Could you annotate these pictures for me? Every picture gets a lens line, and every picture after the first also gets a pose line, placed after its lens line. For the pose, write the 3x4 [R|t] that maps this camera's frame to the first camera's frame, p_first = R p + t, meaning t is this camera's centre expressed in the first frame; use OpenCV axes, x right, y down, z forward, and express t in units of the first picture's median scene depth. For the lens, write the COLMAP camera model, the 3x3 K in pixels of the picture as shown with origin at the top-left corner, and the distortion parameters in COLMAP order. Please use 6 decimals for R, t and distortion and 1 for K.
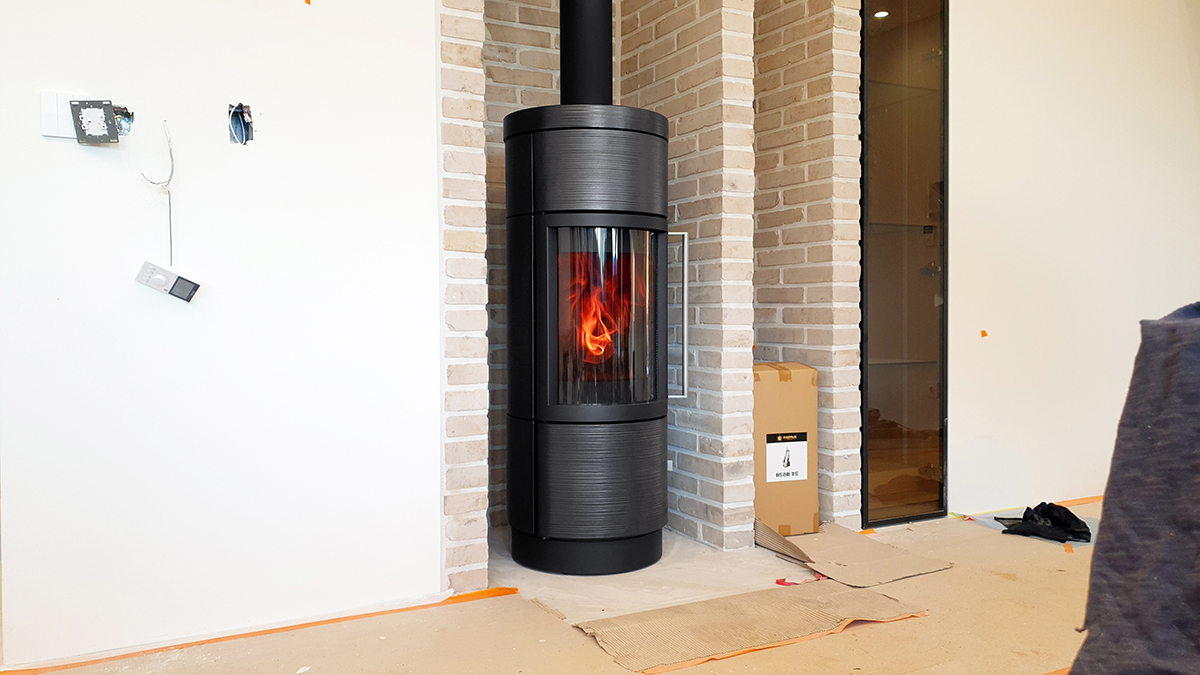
lens RADIAL K [[907.4, 0, 613.1], [0, 907.4, 374.1], [0, 0, 1]] dist [0.016660, -0.004511]
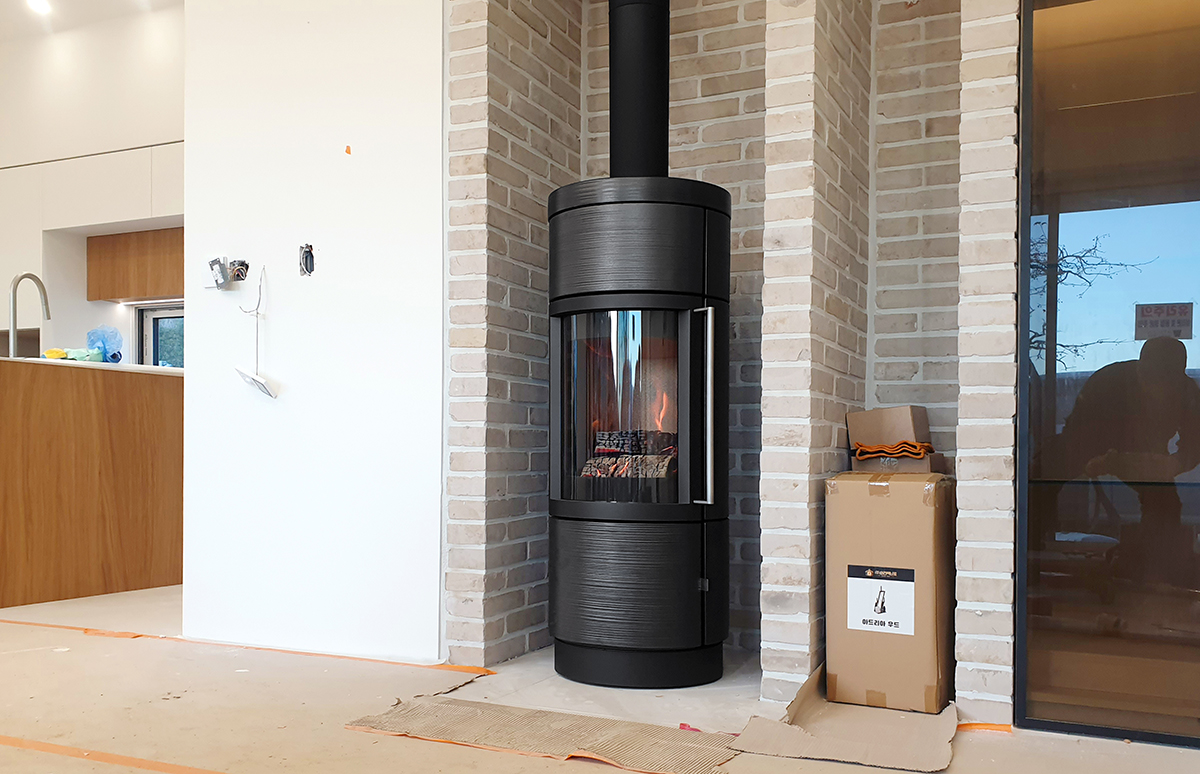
lens RADIAL K [[1084.0, 0, 645.4], [0, 1084.0, 520.6], [0, 0, 1]] dist [0.010499, 0.000617]
pose [[0.593180, 0.057756, -0.802996, 0.840870], [-0.067434, 0.997483, 0.021931, 0.022862], [0.802241, 0.041140, 0.595581, 0.347215]]
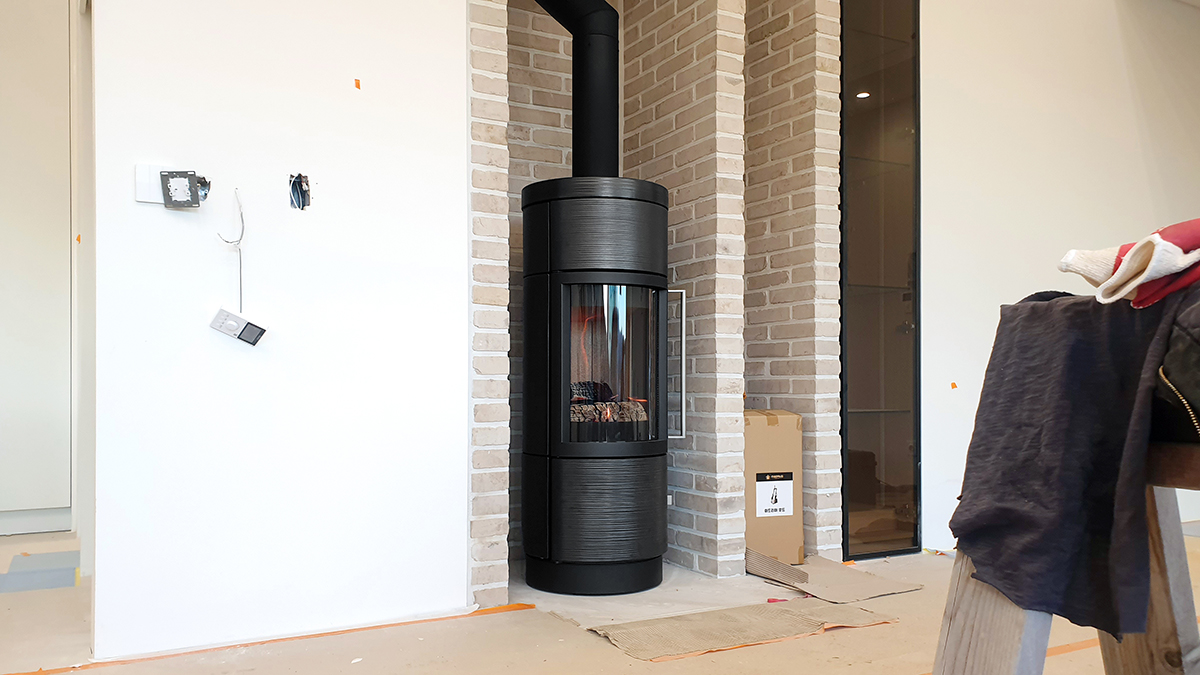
lens RADIAL K [[886.4, 0, 605.9], [0, 886.4, 418.0], [0, 0, 1]] dist [0.020960, 0.000323]
pose [[0.999997, 0.002471, 0.000735, -0.015980], [-0.002450, 0.999637, -0.026823, 0.030062], [-0.000801, 0.026821, 0.999640, -0.087777]]
